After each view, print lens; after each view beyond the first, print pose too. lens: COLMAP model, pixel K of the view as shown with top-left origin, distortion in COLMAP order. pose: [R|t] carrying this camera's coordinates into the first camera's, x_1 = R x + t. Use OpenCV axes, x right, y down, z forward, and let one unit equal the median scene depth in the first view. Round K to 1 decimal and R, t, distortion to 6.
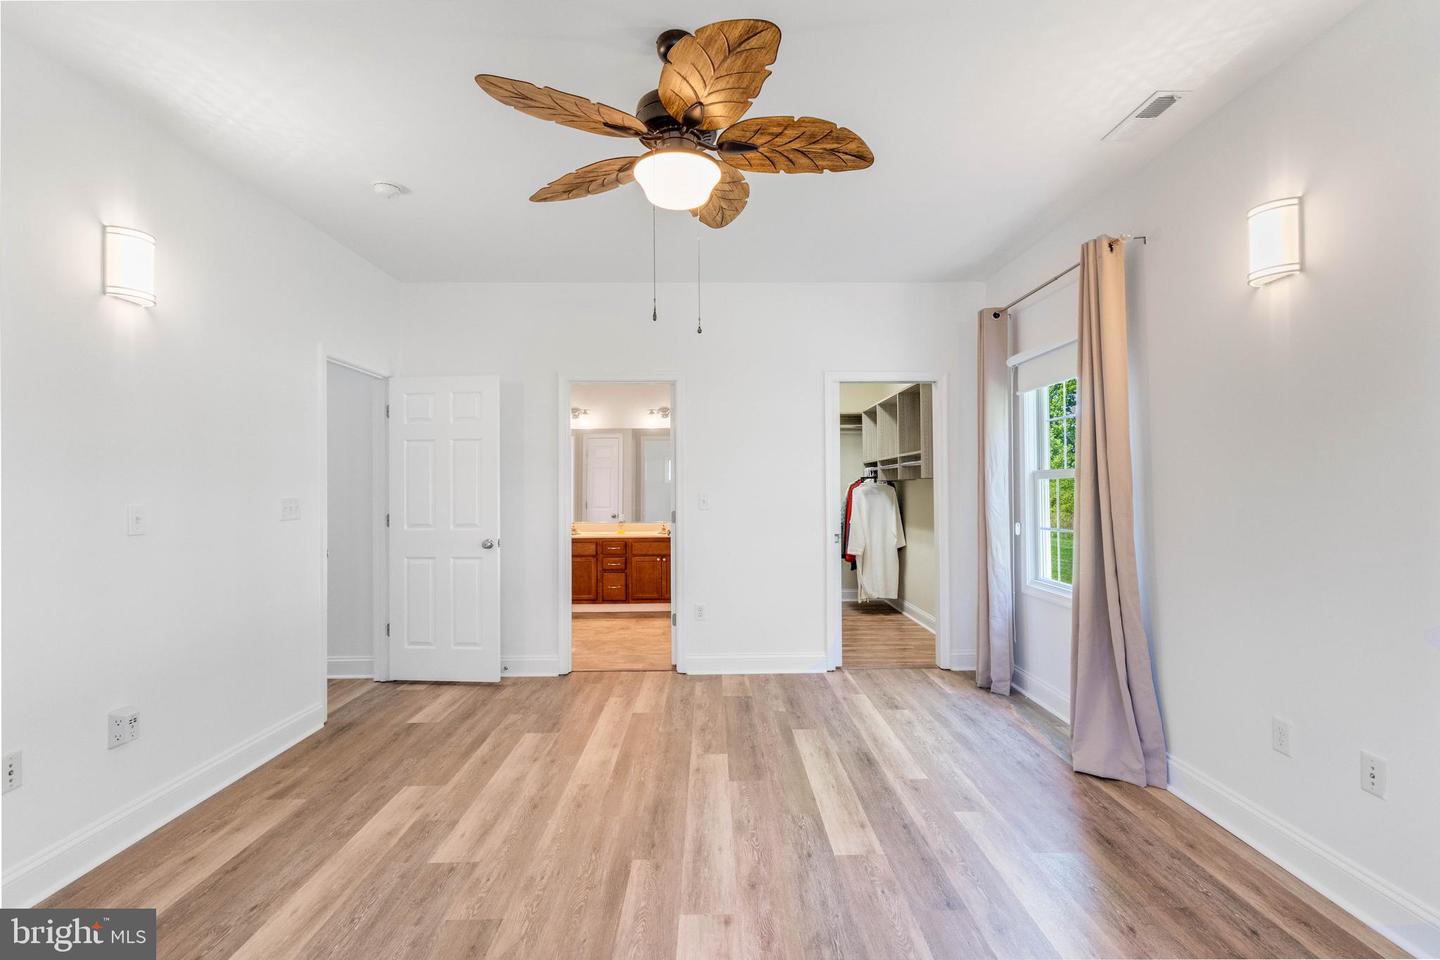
lens RADIAL K [[665.7, 0, 720.0], [0, 665.7, 479.2], [0, 0, 1]] dist [0.001680, 0.000703]
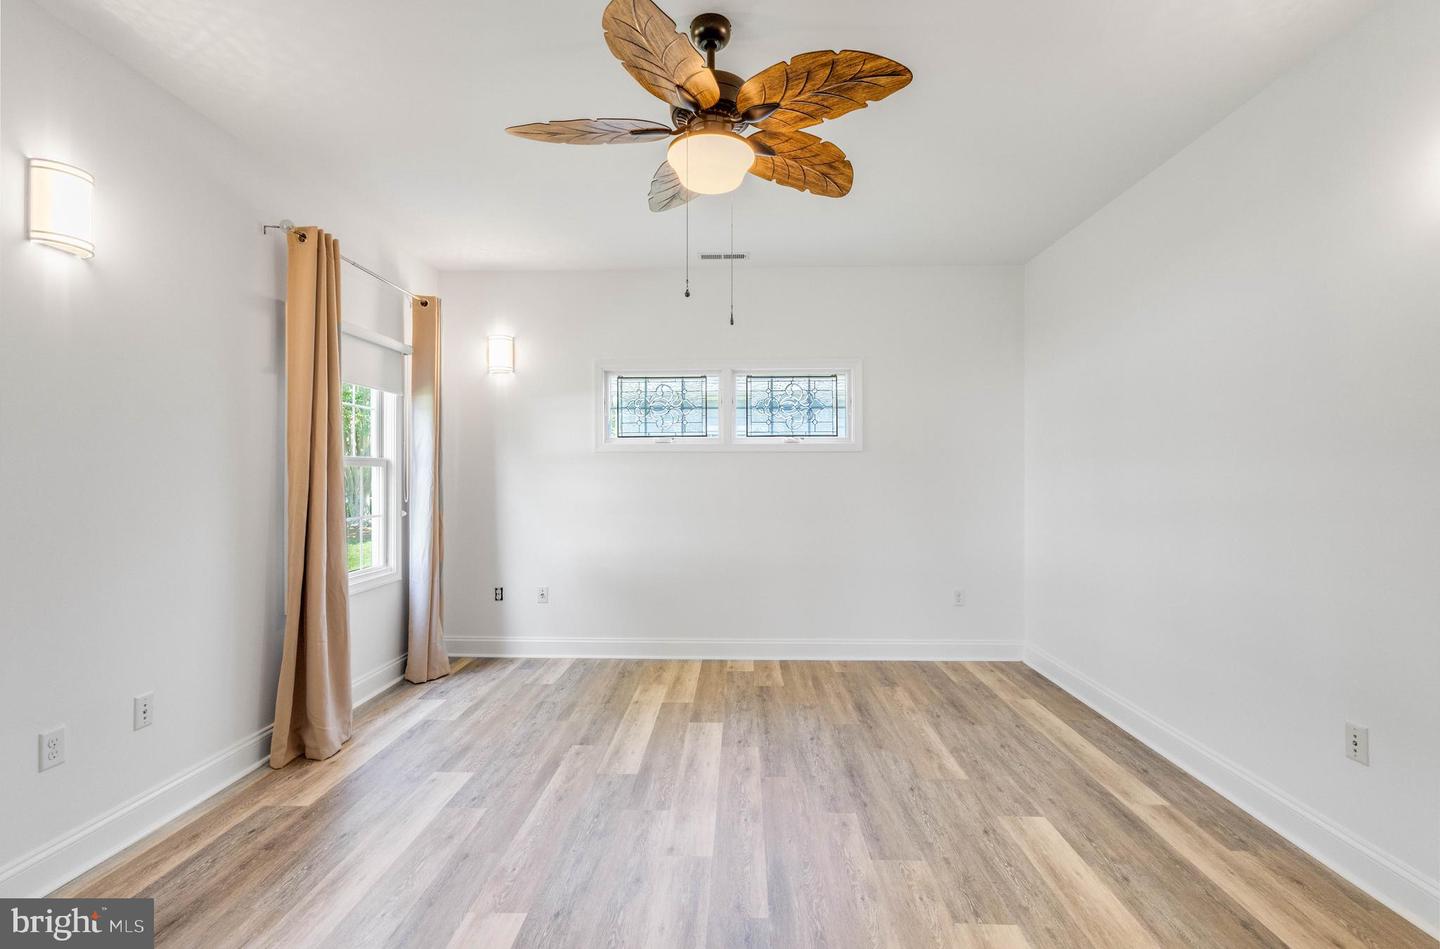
lens RADIAL K [[654.1, 0, 720.7], [0, 654.1, 471.3], [0, 0, 1]] dist [-0.000051, -0.000005]
pose [[-0.998825, 0.005446, 0.048150, -0.121690], [0.005030, 0.999949, -0.008761, 0.019921], [-0.048195, -0.008508, -0.998802, 1.963229]]
